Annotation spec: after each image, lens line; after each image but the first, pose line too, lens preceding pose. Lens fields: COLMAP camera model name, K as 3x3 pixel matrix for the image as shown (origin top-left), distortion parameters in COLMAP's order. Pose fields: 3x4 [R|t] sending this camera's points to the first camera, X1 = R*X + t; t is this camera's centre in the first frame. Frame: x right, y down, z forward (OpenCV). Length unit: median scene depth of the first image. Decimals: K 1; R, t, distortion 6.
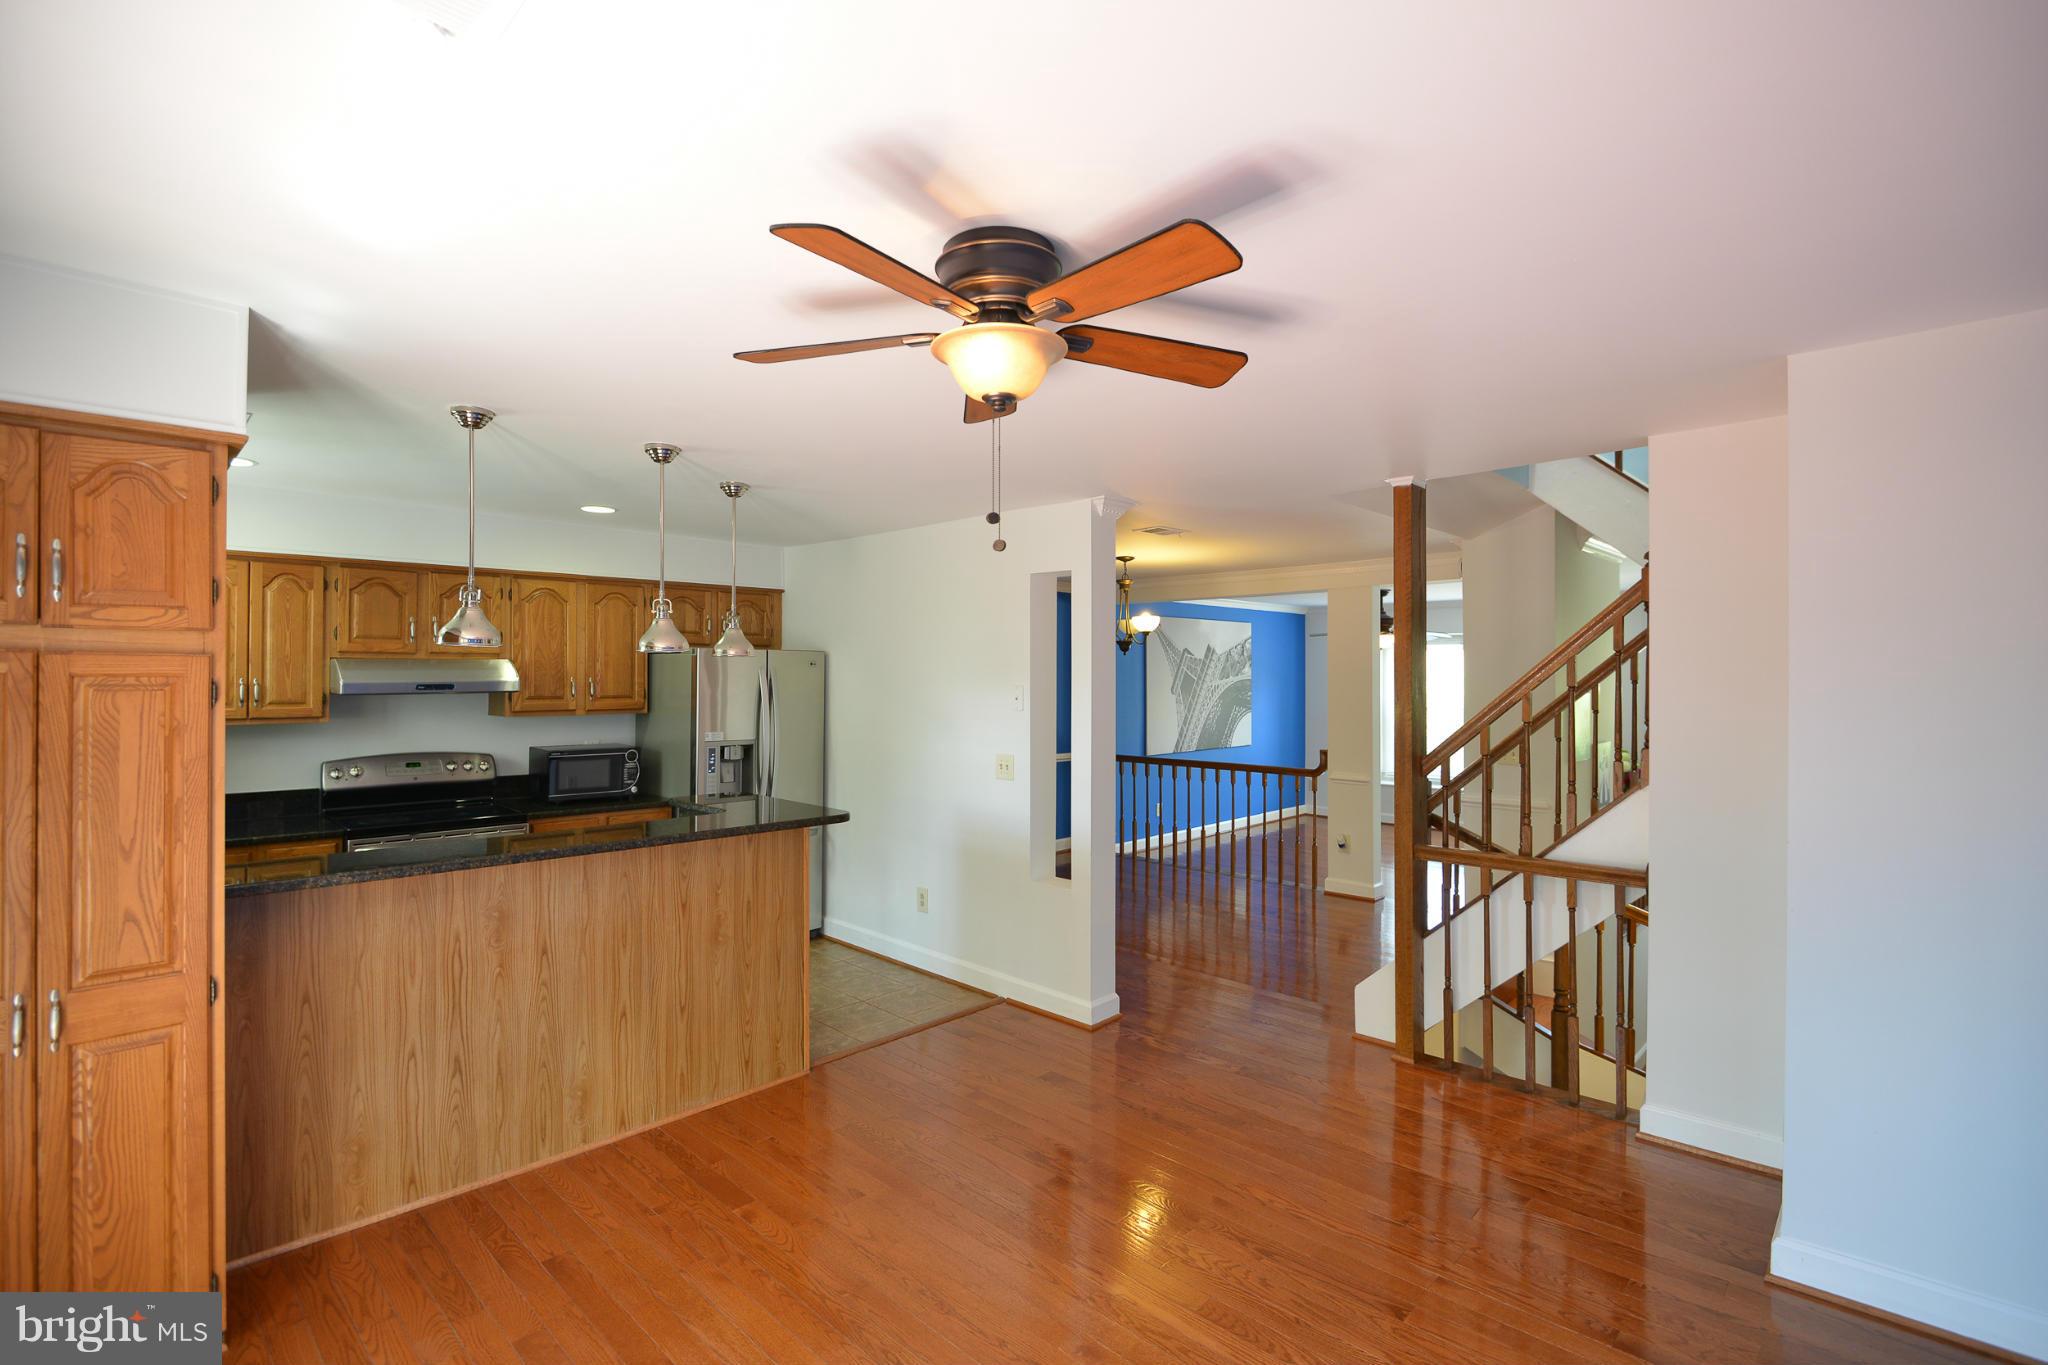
lens RADIAL K [[937.8, 0, 1016.4], [0, 937.8, 668.7], [0, 0, 1]] dist [-0.009585, -0.007026]
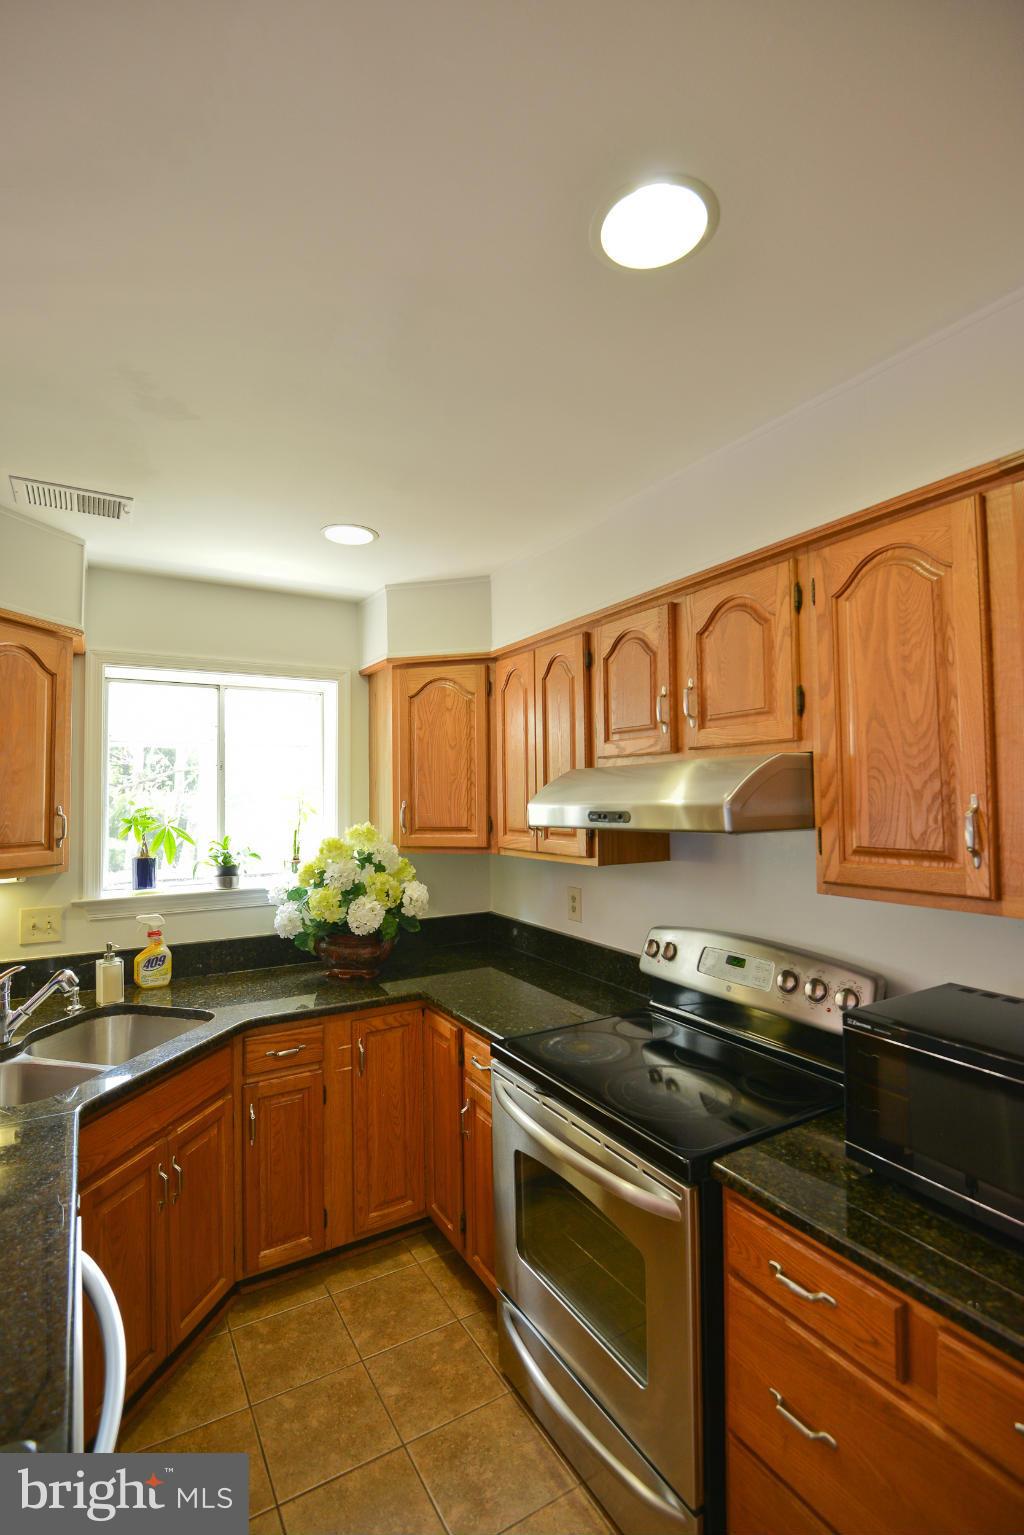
lens RADIAL K [[702.9, 0, 502.5], [0, 702.9, 770.6], [0, 0, 1]] dist [-0.009585, -0.007026]
pose [[-0.251280, -0.038241, -0.967159, -0.230458], [0.015449, 0.998933, -0.043511, 0.009928], [0.967791, -0.025875, -0.250421, 1.014151]]
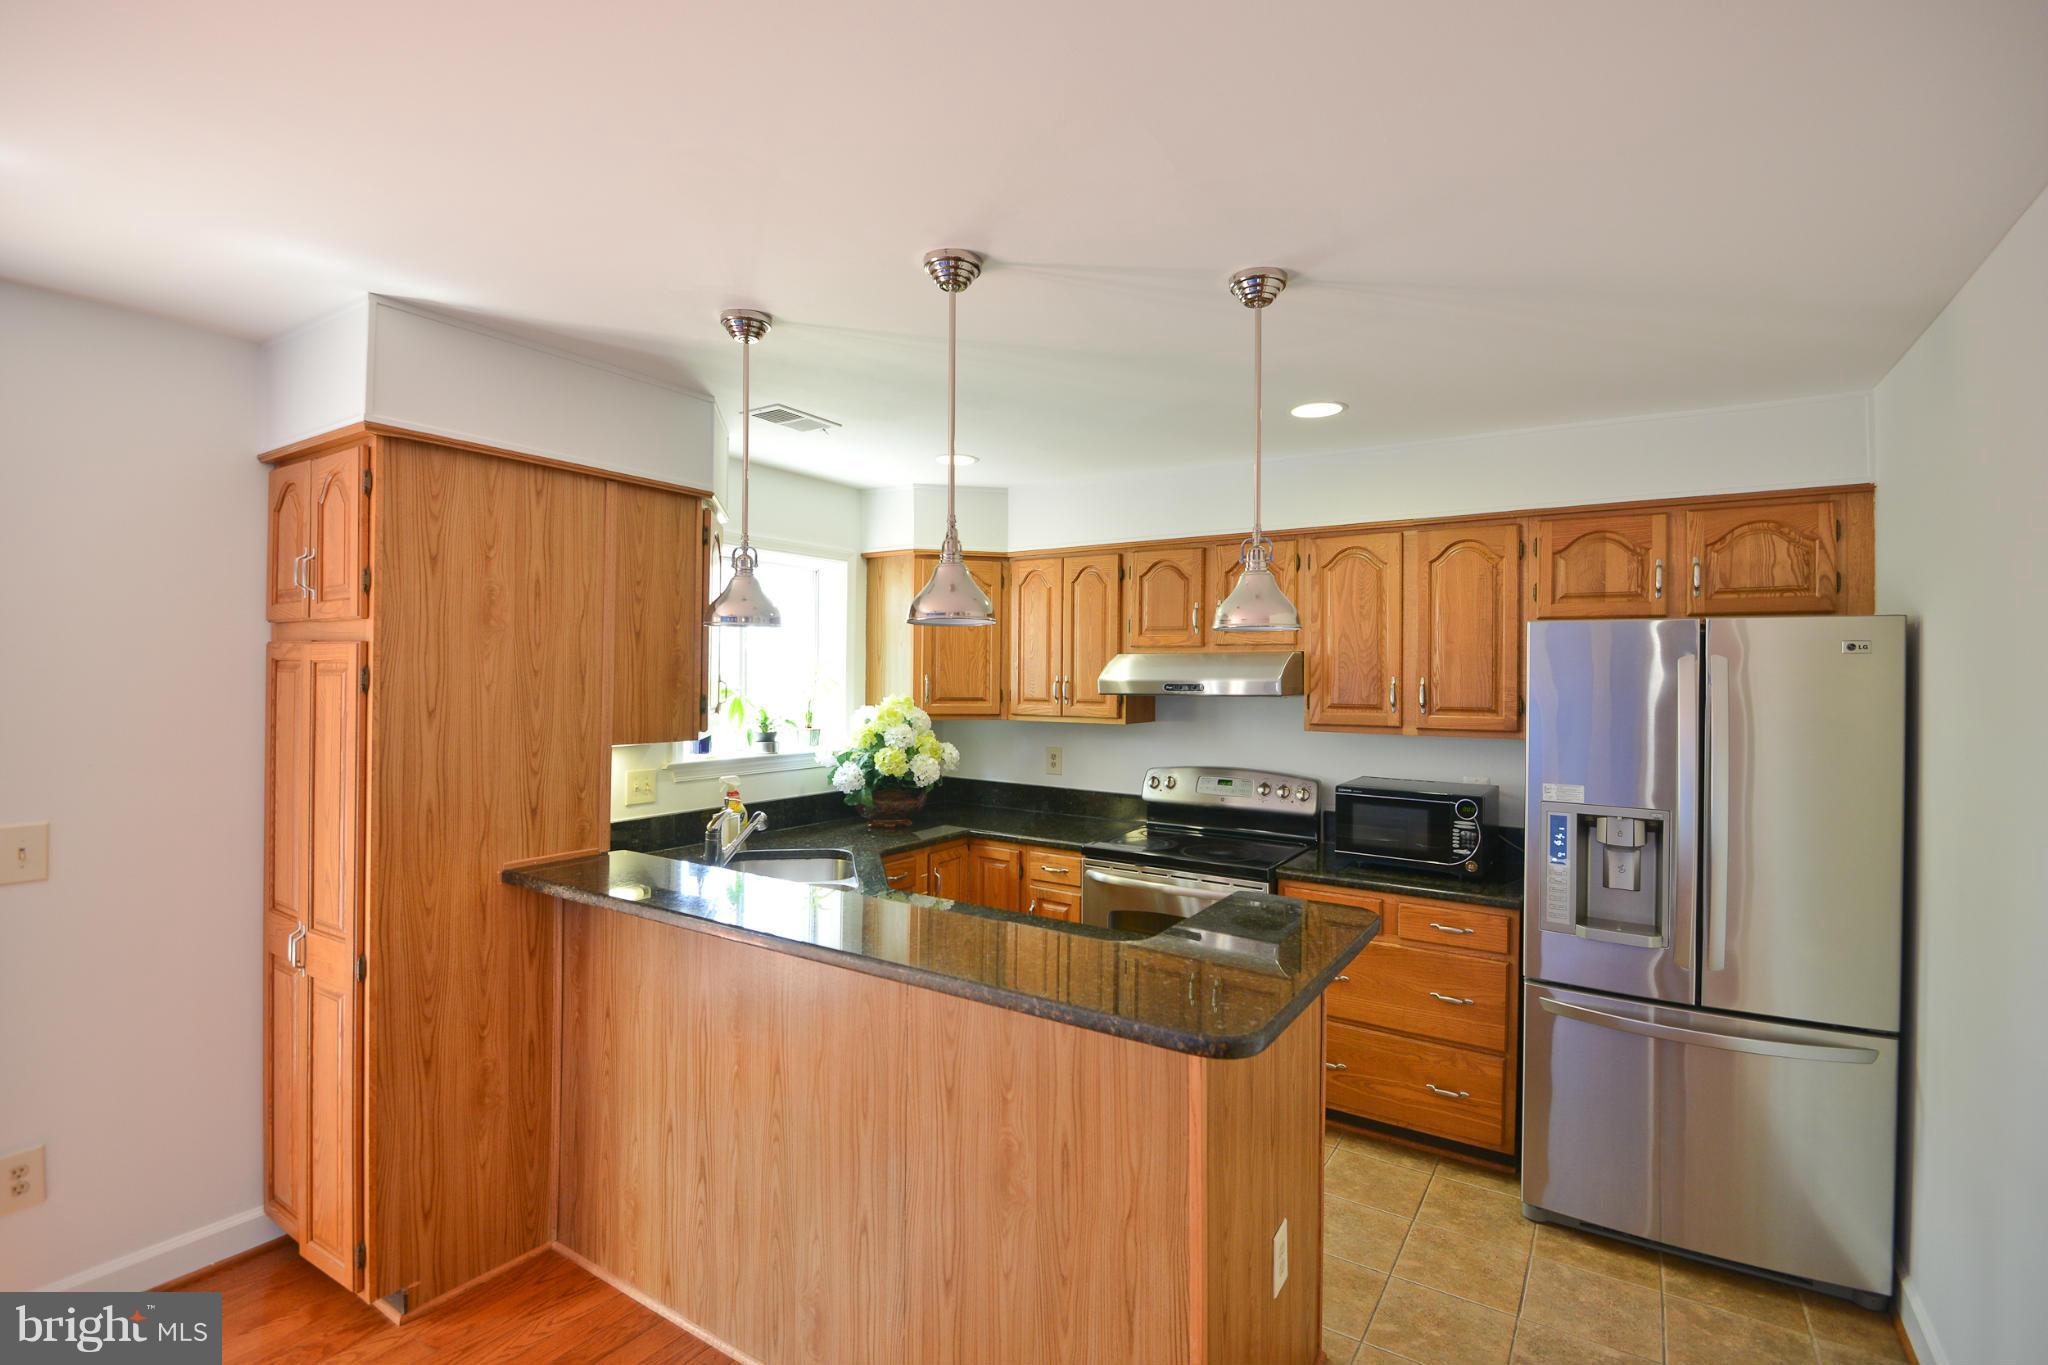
lens RADIAL K [[937.8, 0, 1016.4], [0, 937.8, 668.7], [0, 0, 1]] dist [-0.009585, -0.007026]
pose [[0.197974, -0.007765, -0.980177, 0.132618], [-0.001693, 0.999964, -0.008263, 0.010187], [0.980206, 0.003295, 0.197954, 0.683234]]
